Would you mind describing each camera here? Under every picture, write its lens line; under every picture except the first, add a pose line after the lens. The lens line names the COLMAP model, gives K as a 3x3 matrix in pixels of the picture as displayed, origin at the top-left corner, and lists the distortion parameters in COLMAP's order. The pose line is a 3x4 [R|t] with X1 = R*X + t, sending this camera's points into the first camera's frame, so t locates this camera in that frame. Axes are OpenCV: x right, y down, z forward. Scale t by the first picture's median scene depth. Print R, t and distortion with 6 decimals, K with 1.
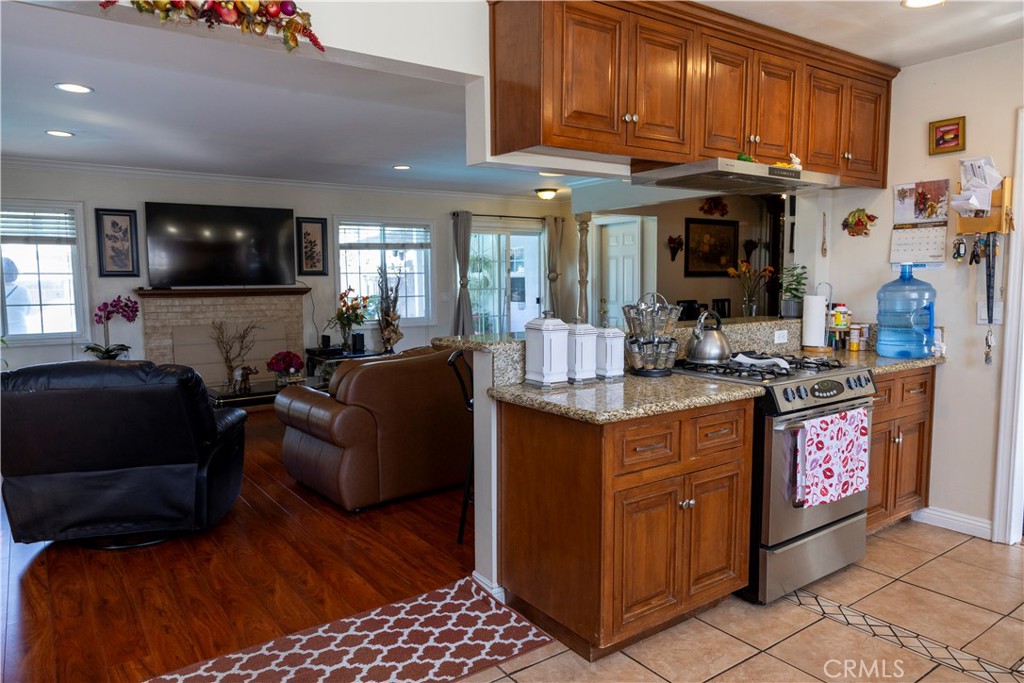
lens RADIAL K [[682.9, 0, 512.0], [0, 682.9, 341.5], [0, 0, 1]] dist [-0.002376, 0.003767]
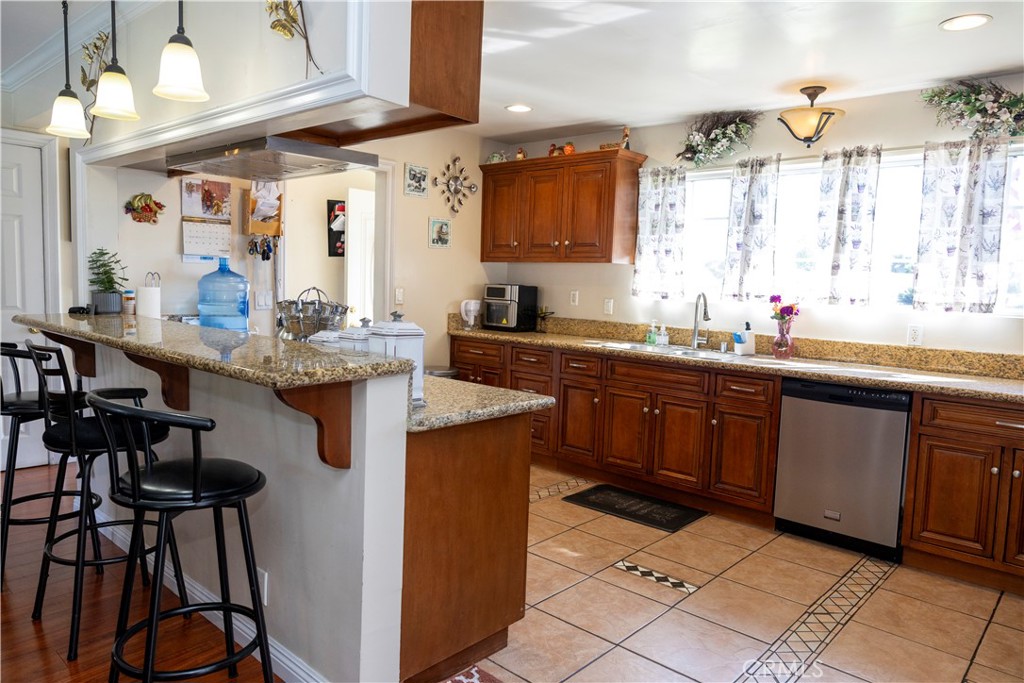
lens RADIAL K [[682.9, 0, 512.0], [0, 682.9, 341.5], [0, 0, 1]] dist [-0.002376, 0.003767]
pose [[-0.214021, -0.087055, 0.972942, -0.562495], [0.060145, 0.992957, 0.102076, -0.062333], [-0.974976, 0.080364, -0.207278, 0.769649]]
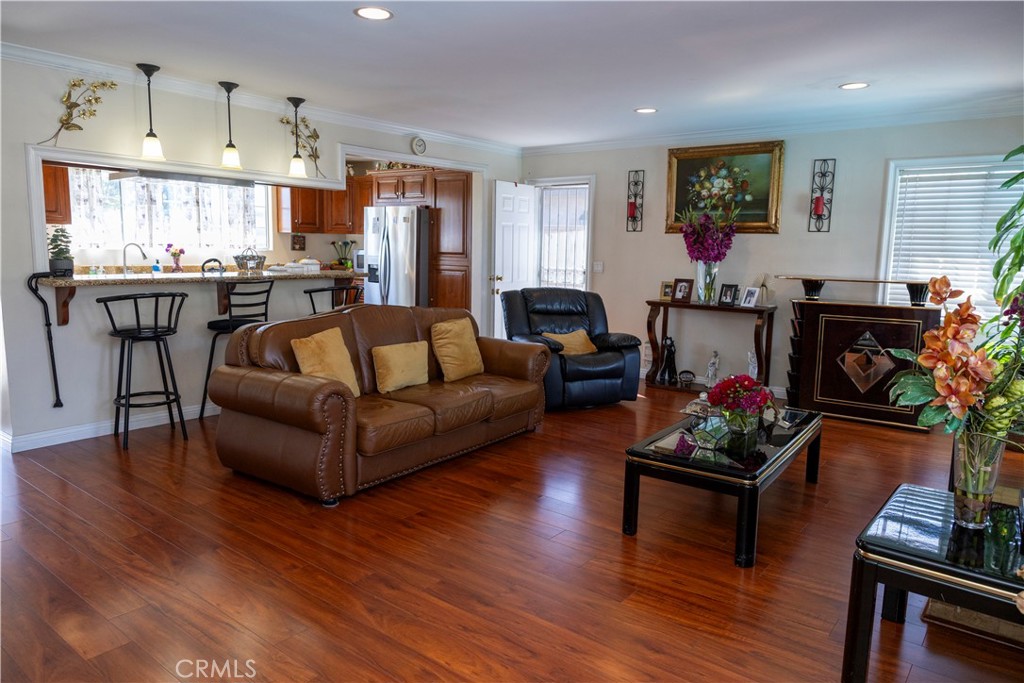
lens RADIAL K [[682.9, 0, 512.0], [0, 682.9, 341.5], [0, 0, 1]] dist [-0.002376, 0.003767]
pose [[-0.960169, 0.029179, -0.277894, 0.034314], [-0.037000, 0.972498, 0.229954, -0.231972], [0.276961, 0.231076, -0.932682, 2.480597]]
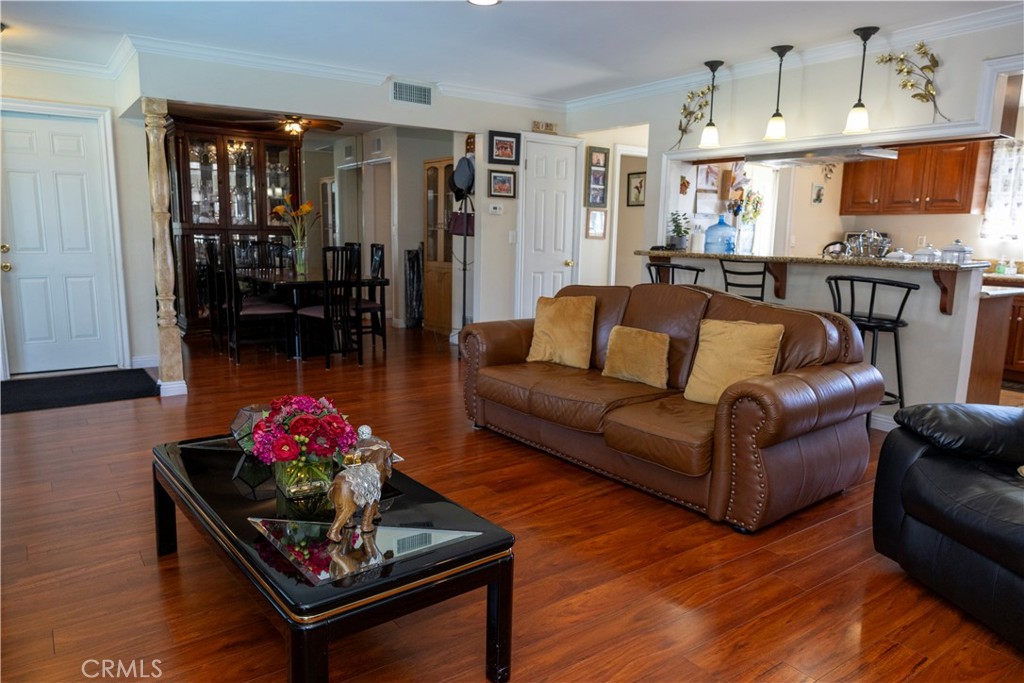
lens RADIAL K [[682.9, 0, 512.0], [0, 682.9, 341.5], [0, 0, 1]] dist [-0.002376, 0.003767]
pose [[0.000561, -0.148014, 0.988985, -1.113081], [0.074466, 0.986246, 0.147562, -0.089583], [-0.997223, 0.073563, 0.011575, 1.483612]]
